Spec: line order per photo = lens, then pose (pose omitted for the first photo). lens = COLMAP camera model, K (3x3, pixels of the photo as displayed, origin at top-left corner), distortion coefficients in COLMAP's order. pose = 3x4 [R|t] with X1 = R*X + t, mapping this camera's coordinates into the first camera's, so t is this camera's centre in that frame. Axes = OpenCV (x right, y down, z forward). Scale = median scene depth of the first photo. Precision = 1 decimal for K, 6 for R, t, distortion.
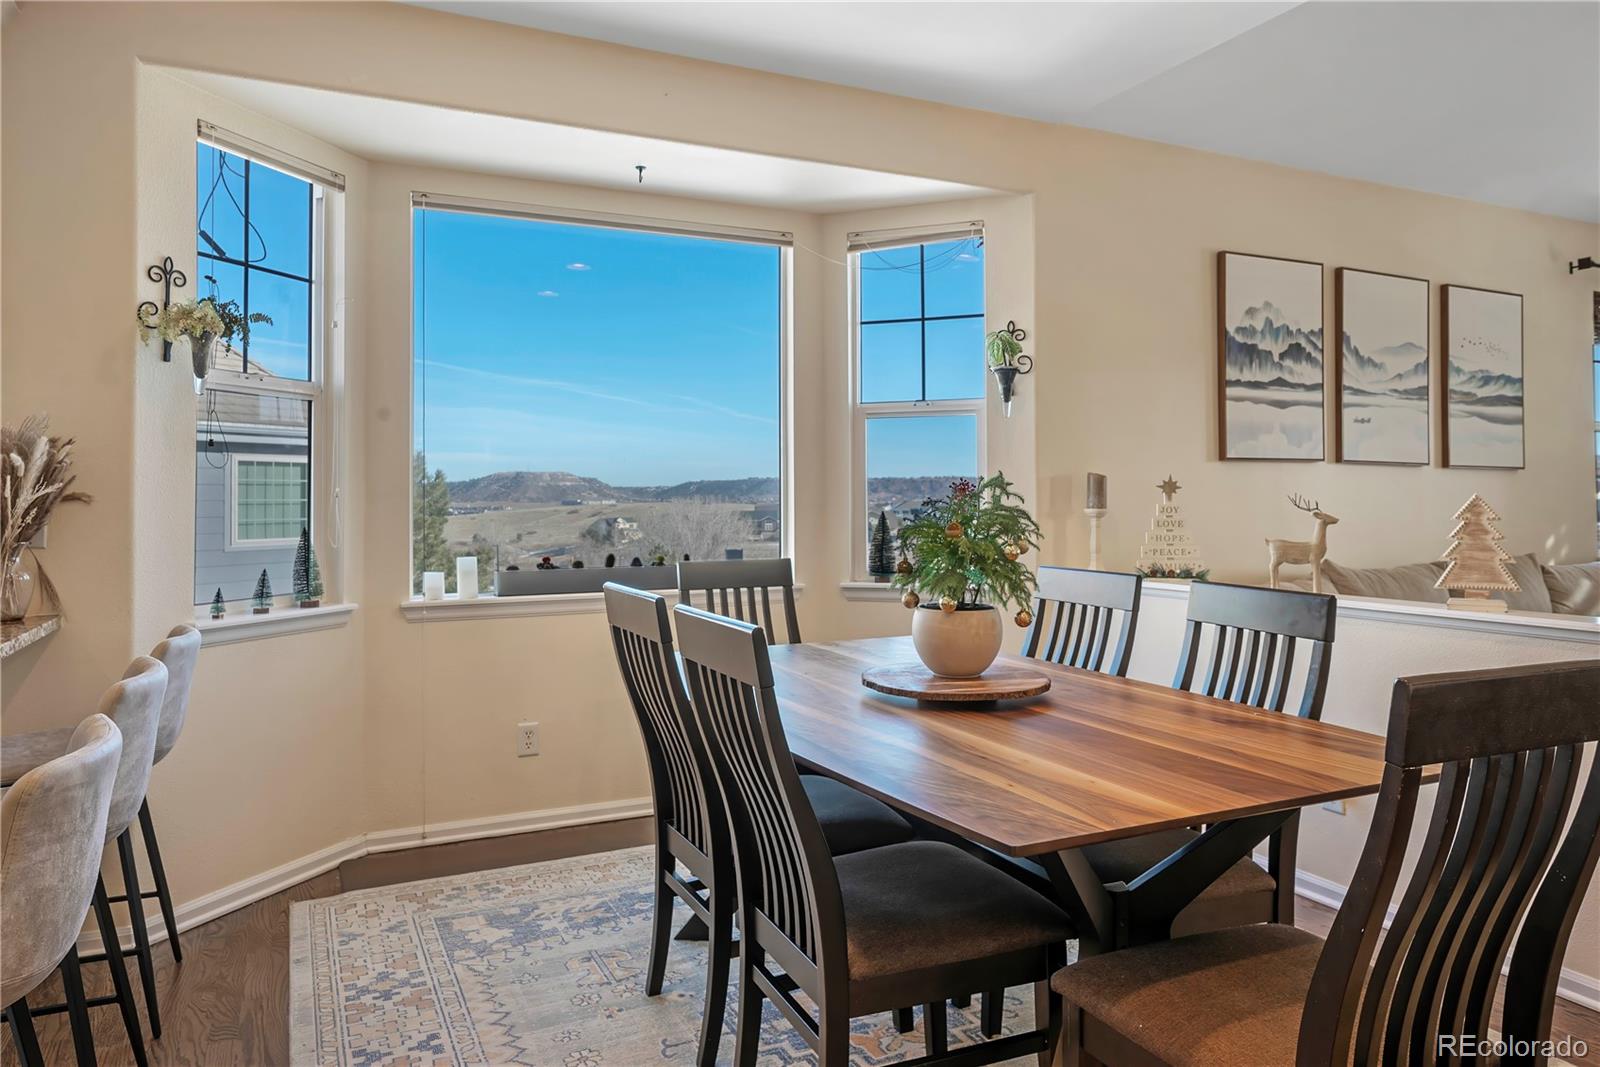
lens RADIAL K [[1022.4, 0, 754.2], [0, 1022.4, 472.7], [0, 0, 1]] dist [0.003949, -0.000766]
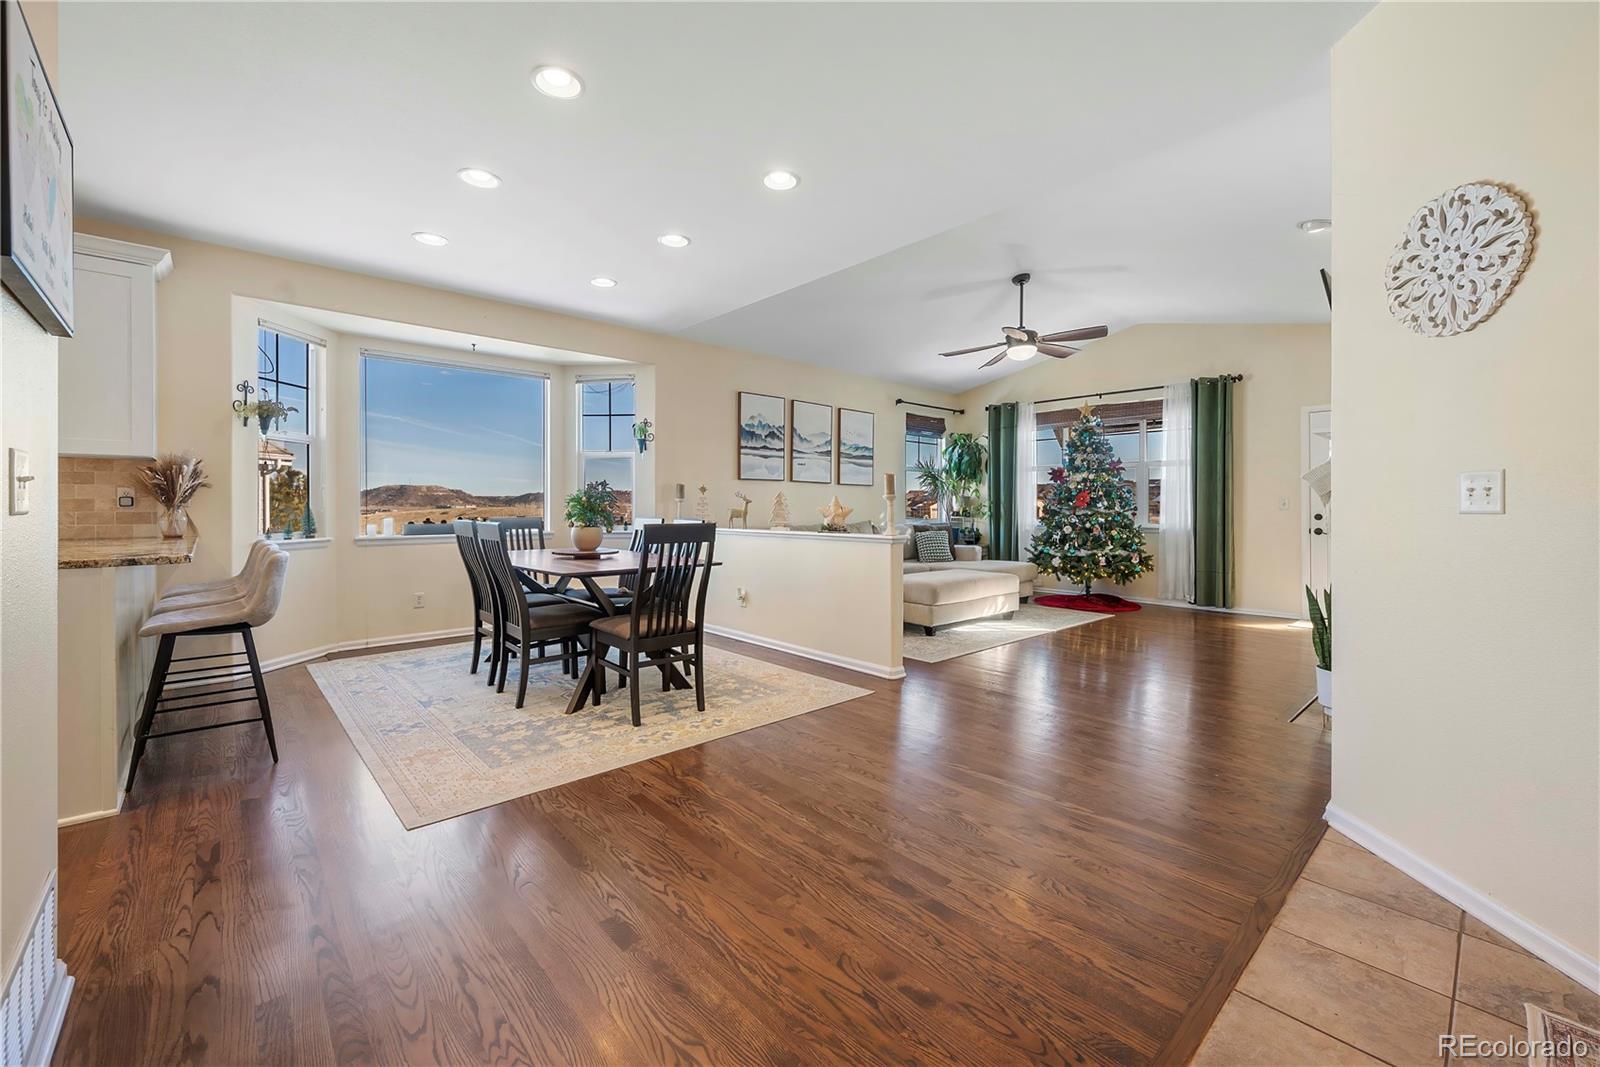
lens RADIAL K [[642.6, 0, 758.9], [0, 642.6, 506.7], [0, 0, 1]] dist [-0.002499, 0.000103]
pose [[0.960938, 0.005113, 0.276717, 0.085066], [-0.012713, 0.999589, 0.025679, 0.012240], [-0.276472, -0.028194, 0.960608, -0.452793]]
